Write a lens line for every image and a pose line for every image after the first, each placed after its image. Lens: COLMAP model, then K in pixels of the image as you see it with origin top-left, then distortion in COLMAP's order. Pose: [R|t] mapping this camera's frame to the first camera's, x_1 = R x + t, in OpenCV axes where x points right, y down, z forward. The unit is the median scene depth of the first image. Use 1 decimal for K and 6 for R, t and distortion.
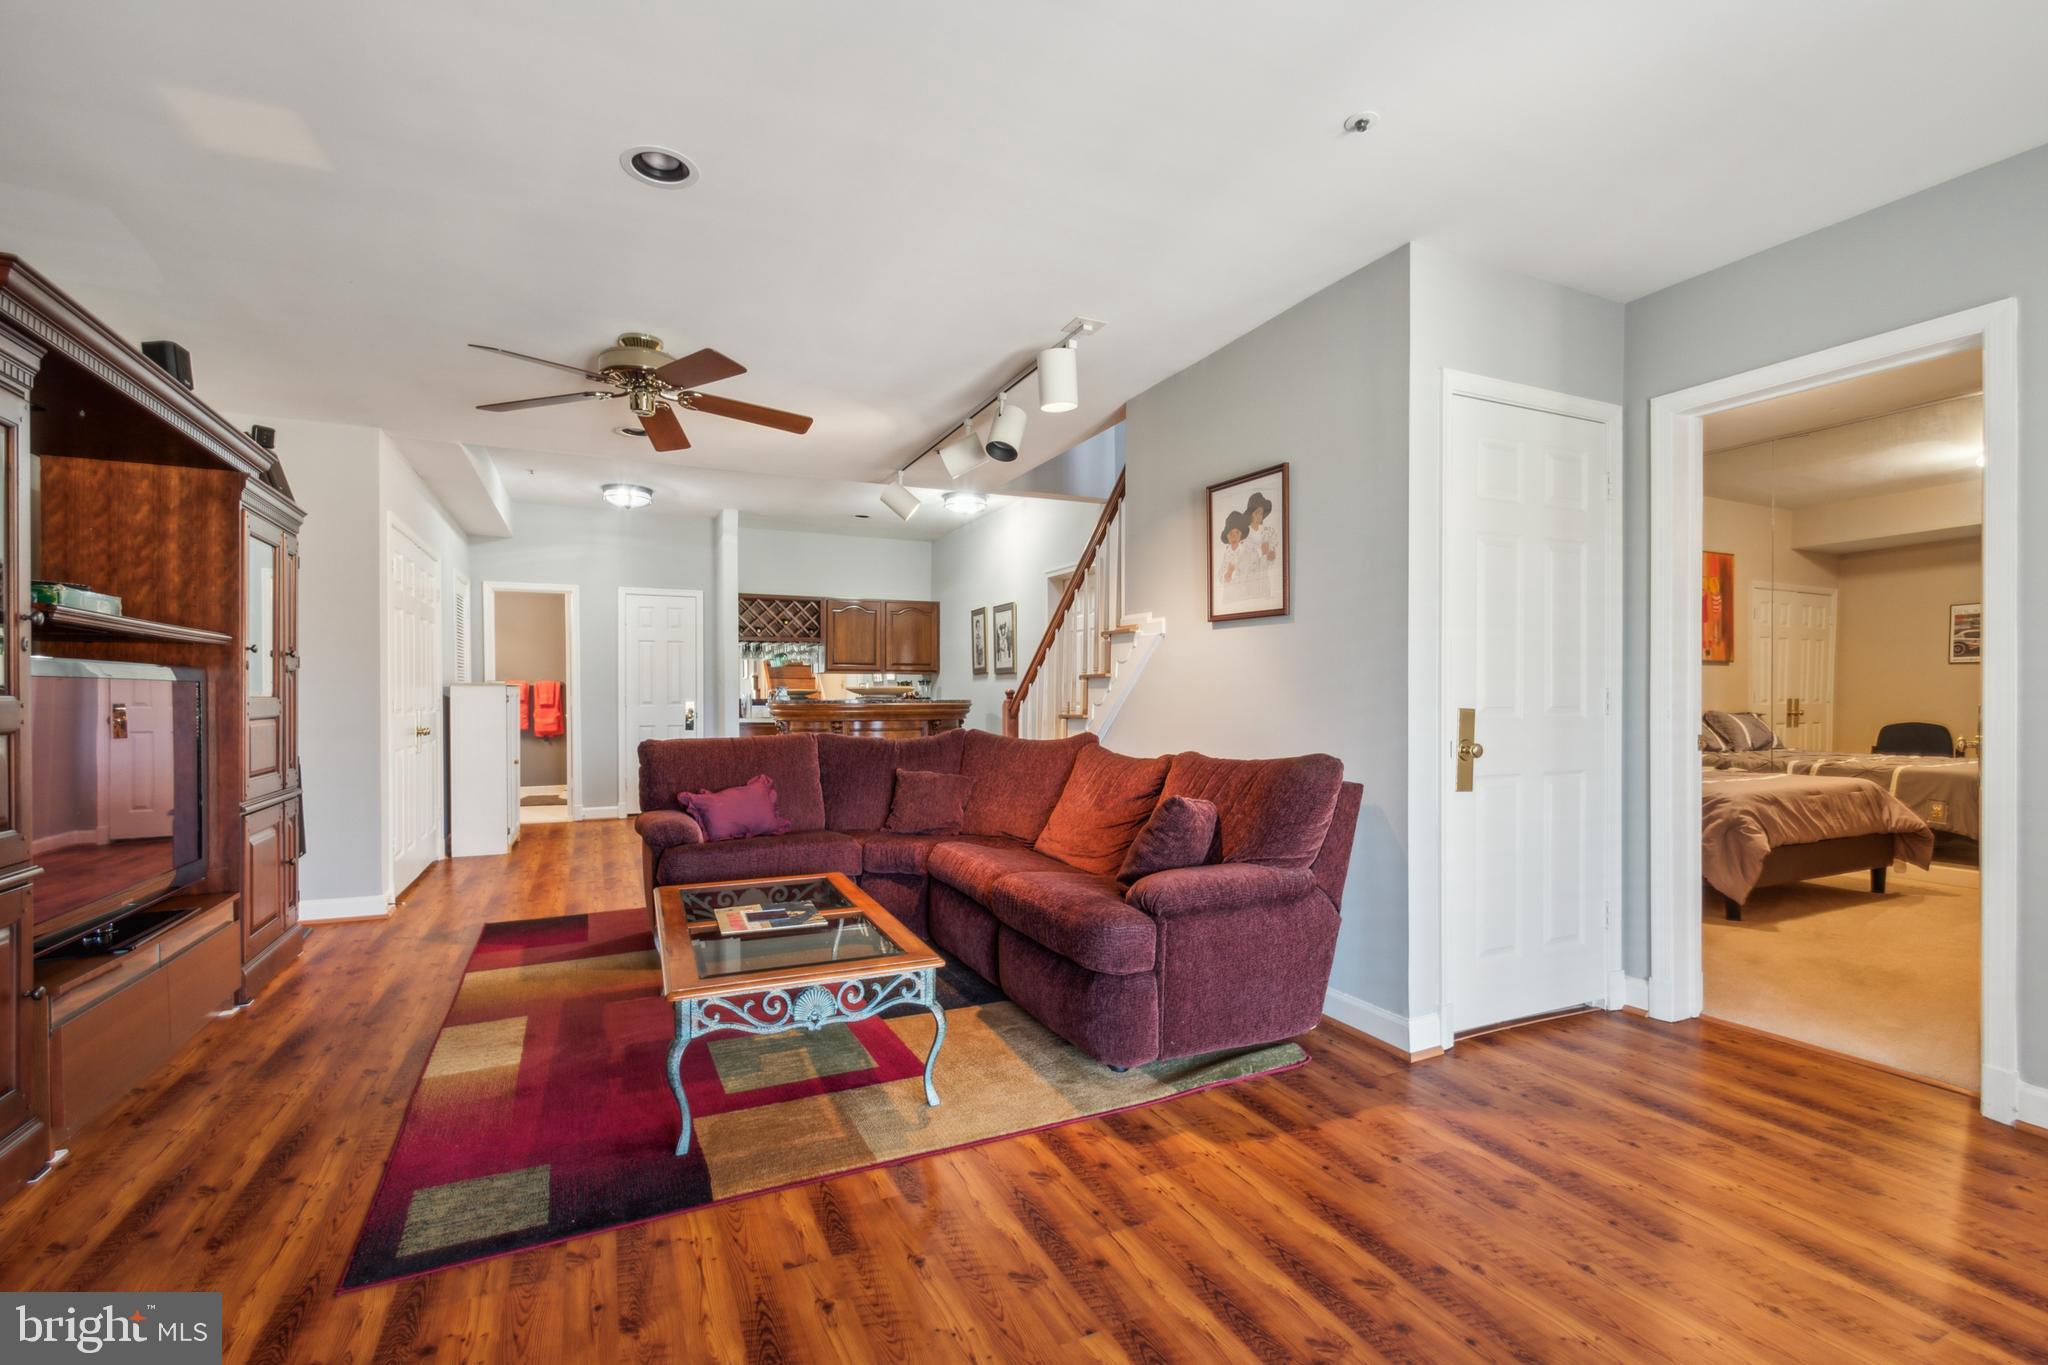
lens RADIAL K [[905.7, 0, 1008.0], [0, 905.7, 709.0], [0, 0, 1]] dist [-0.012142, -0.001571]
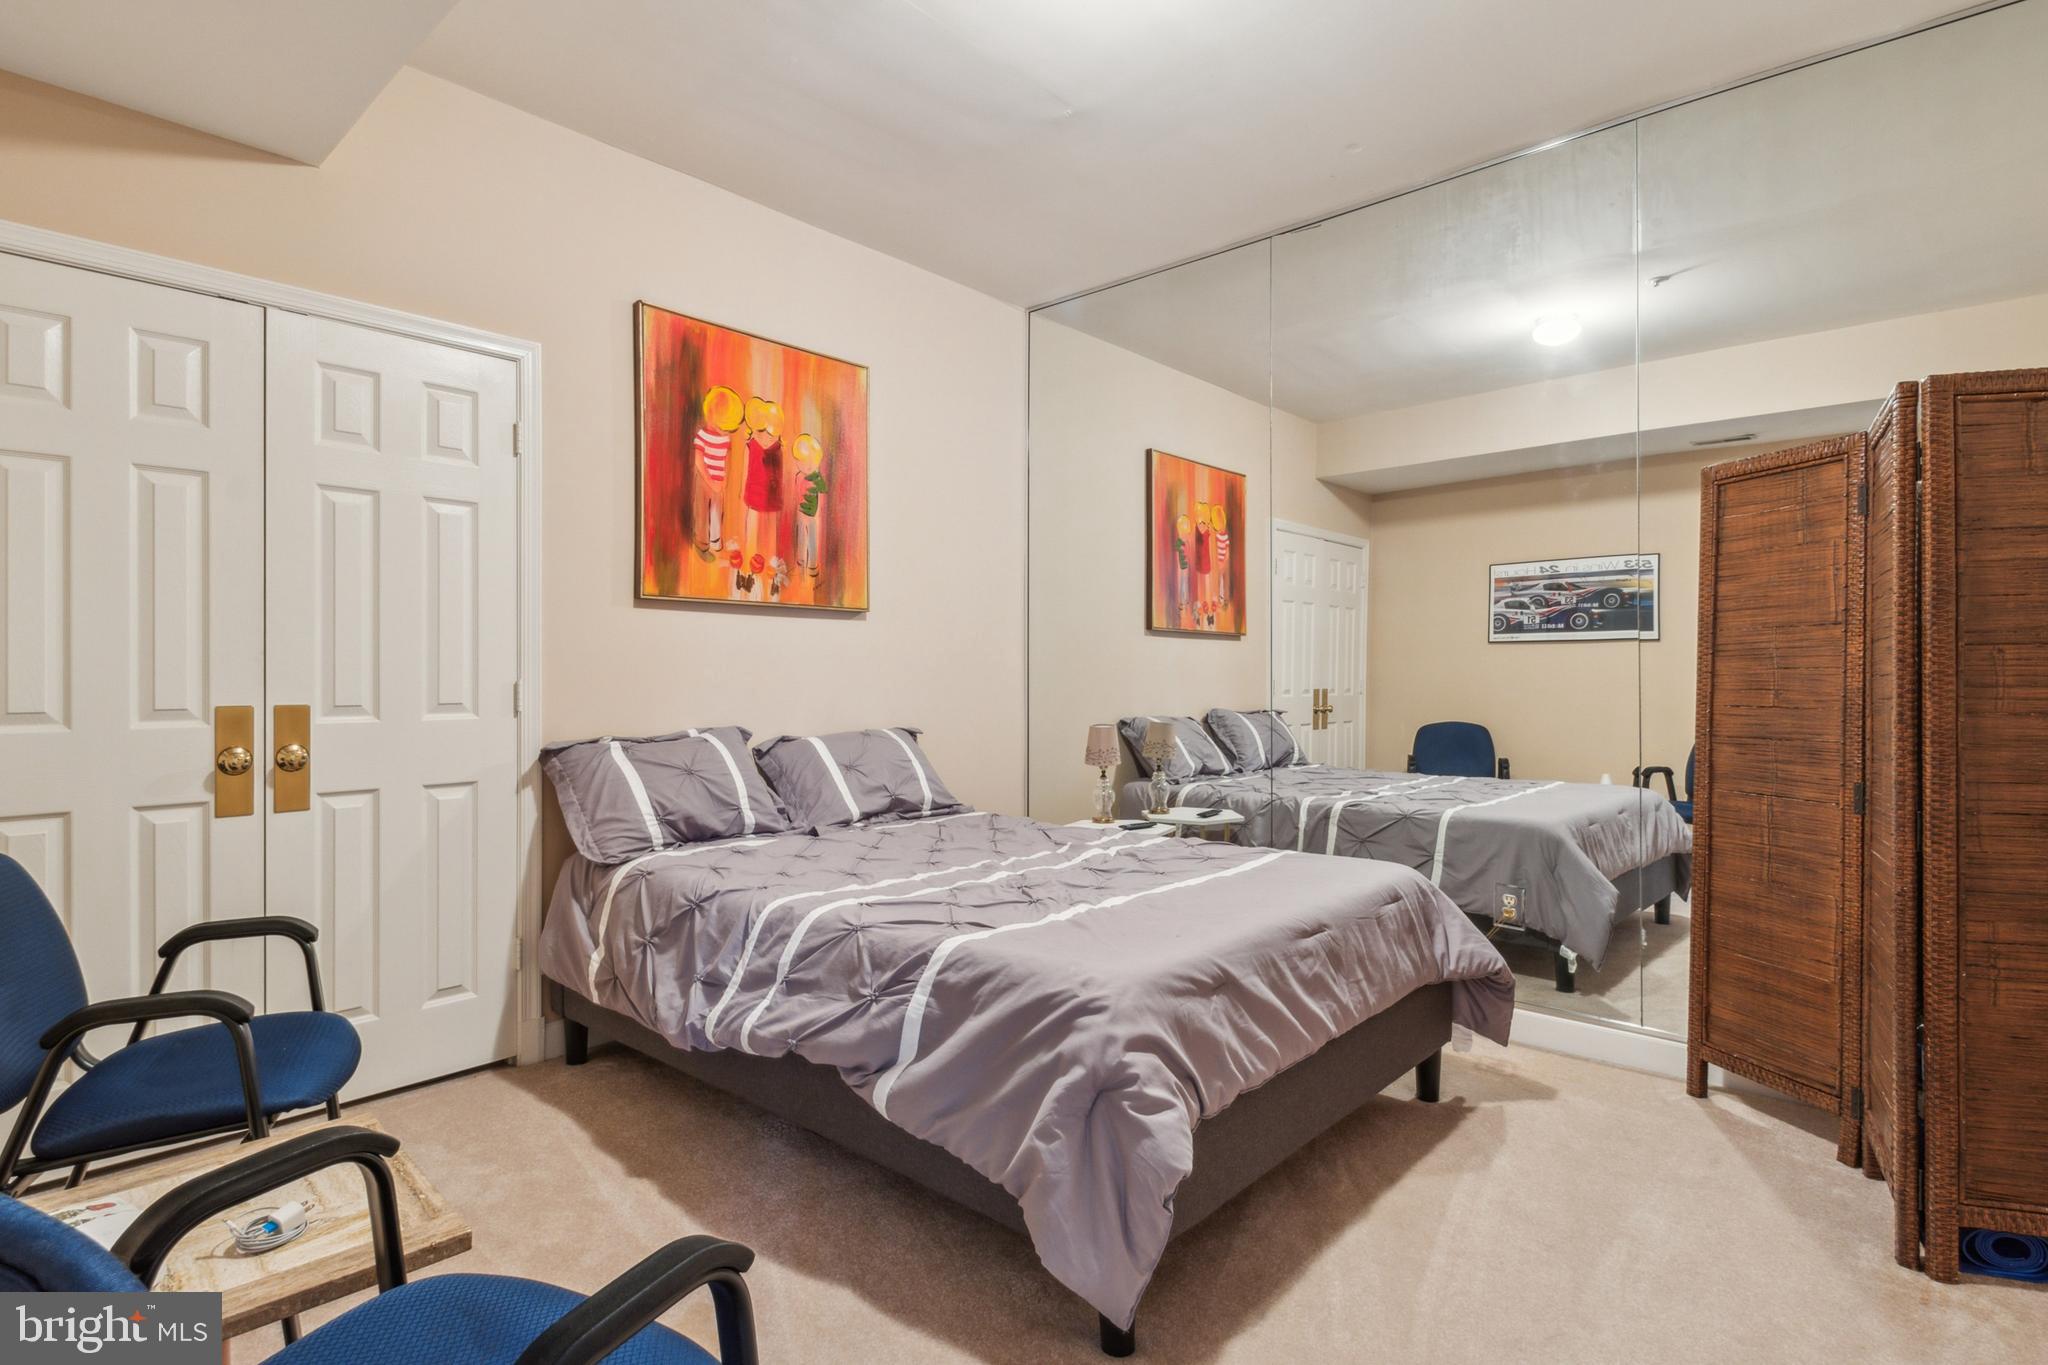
lens RADIAL K [[1003.6, 0, 1018.9], [0, 1003.6, 673.5], [0, 0, 1]] dist [0.001307, 0.000050]
pose [[0.919833, 0.003485, 0.392296, 0.506229], [0.002433, 0.999891, -0.014586, -0.019328], [-0.392304, 0.014371, 0.919723, 0.531702]]
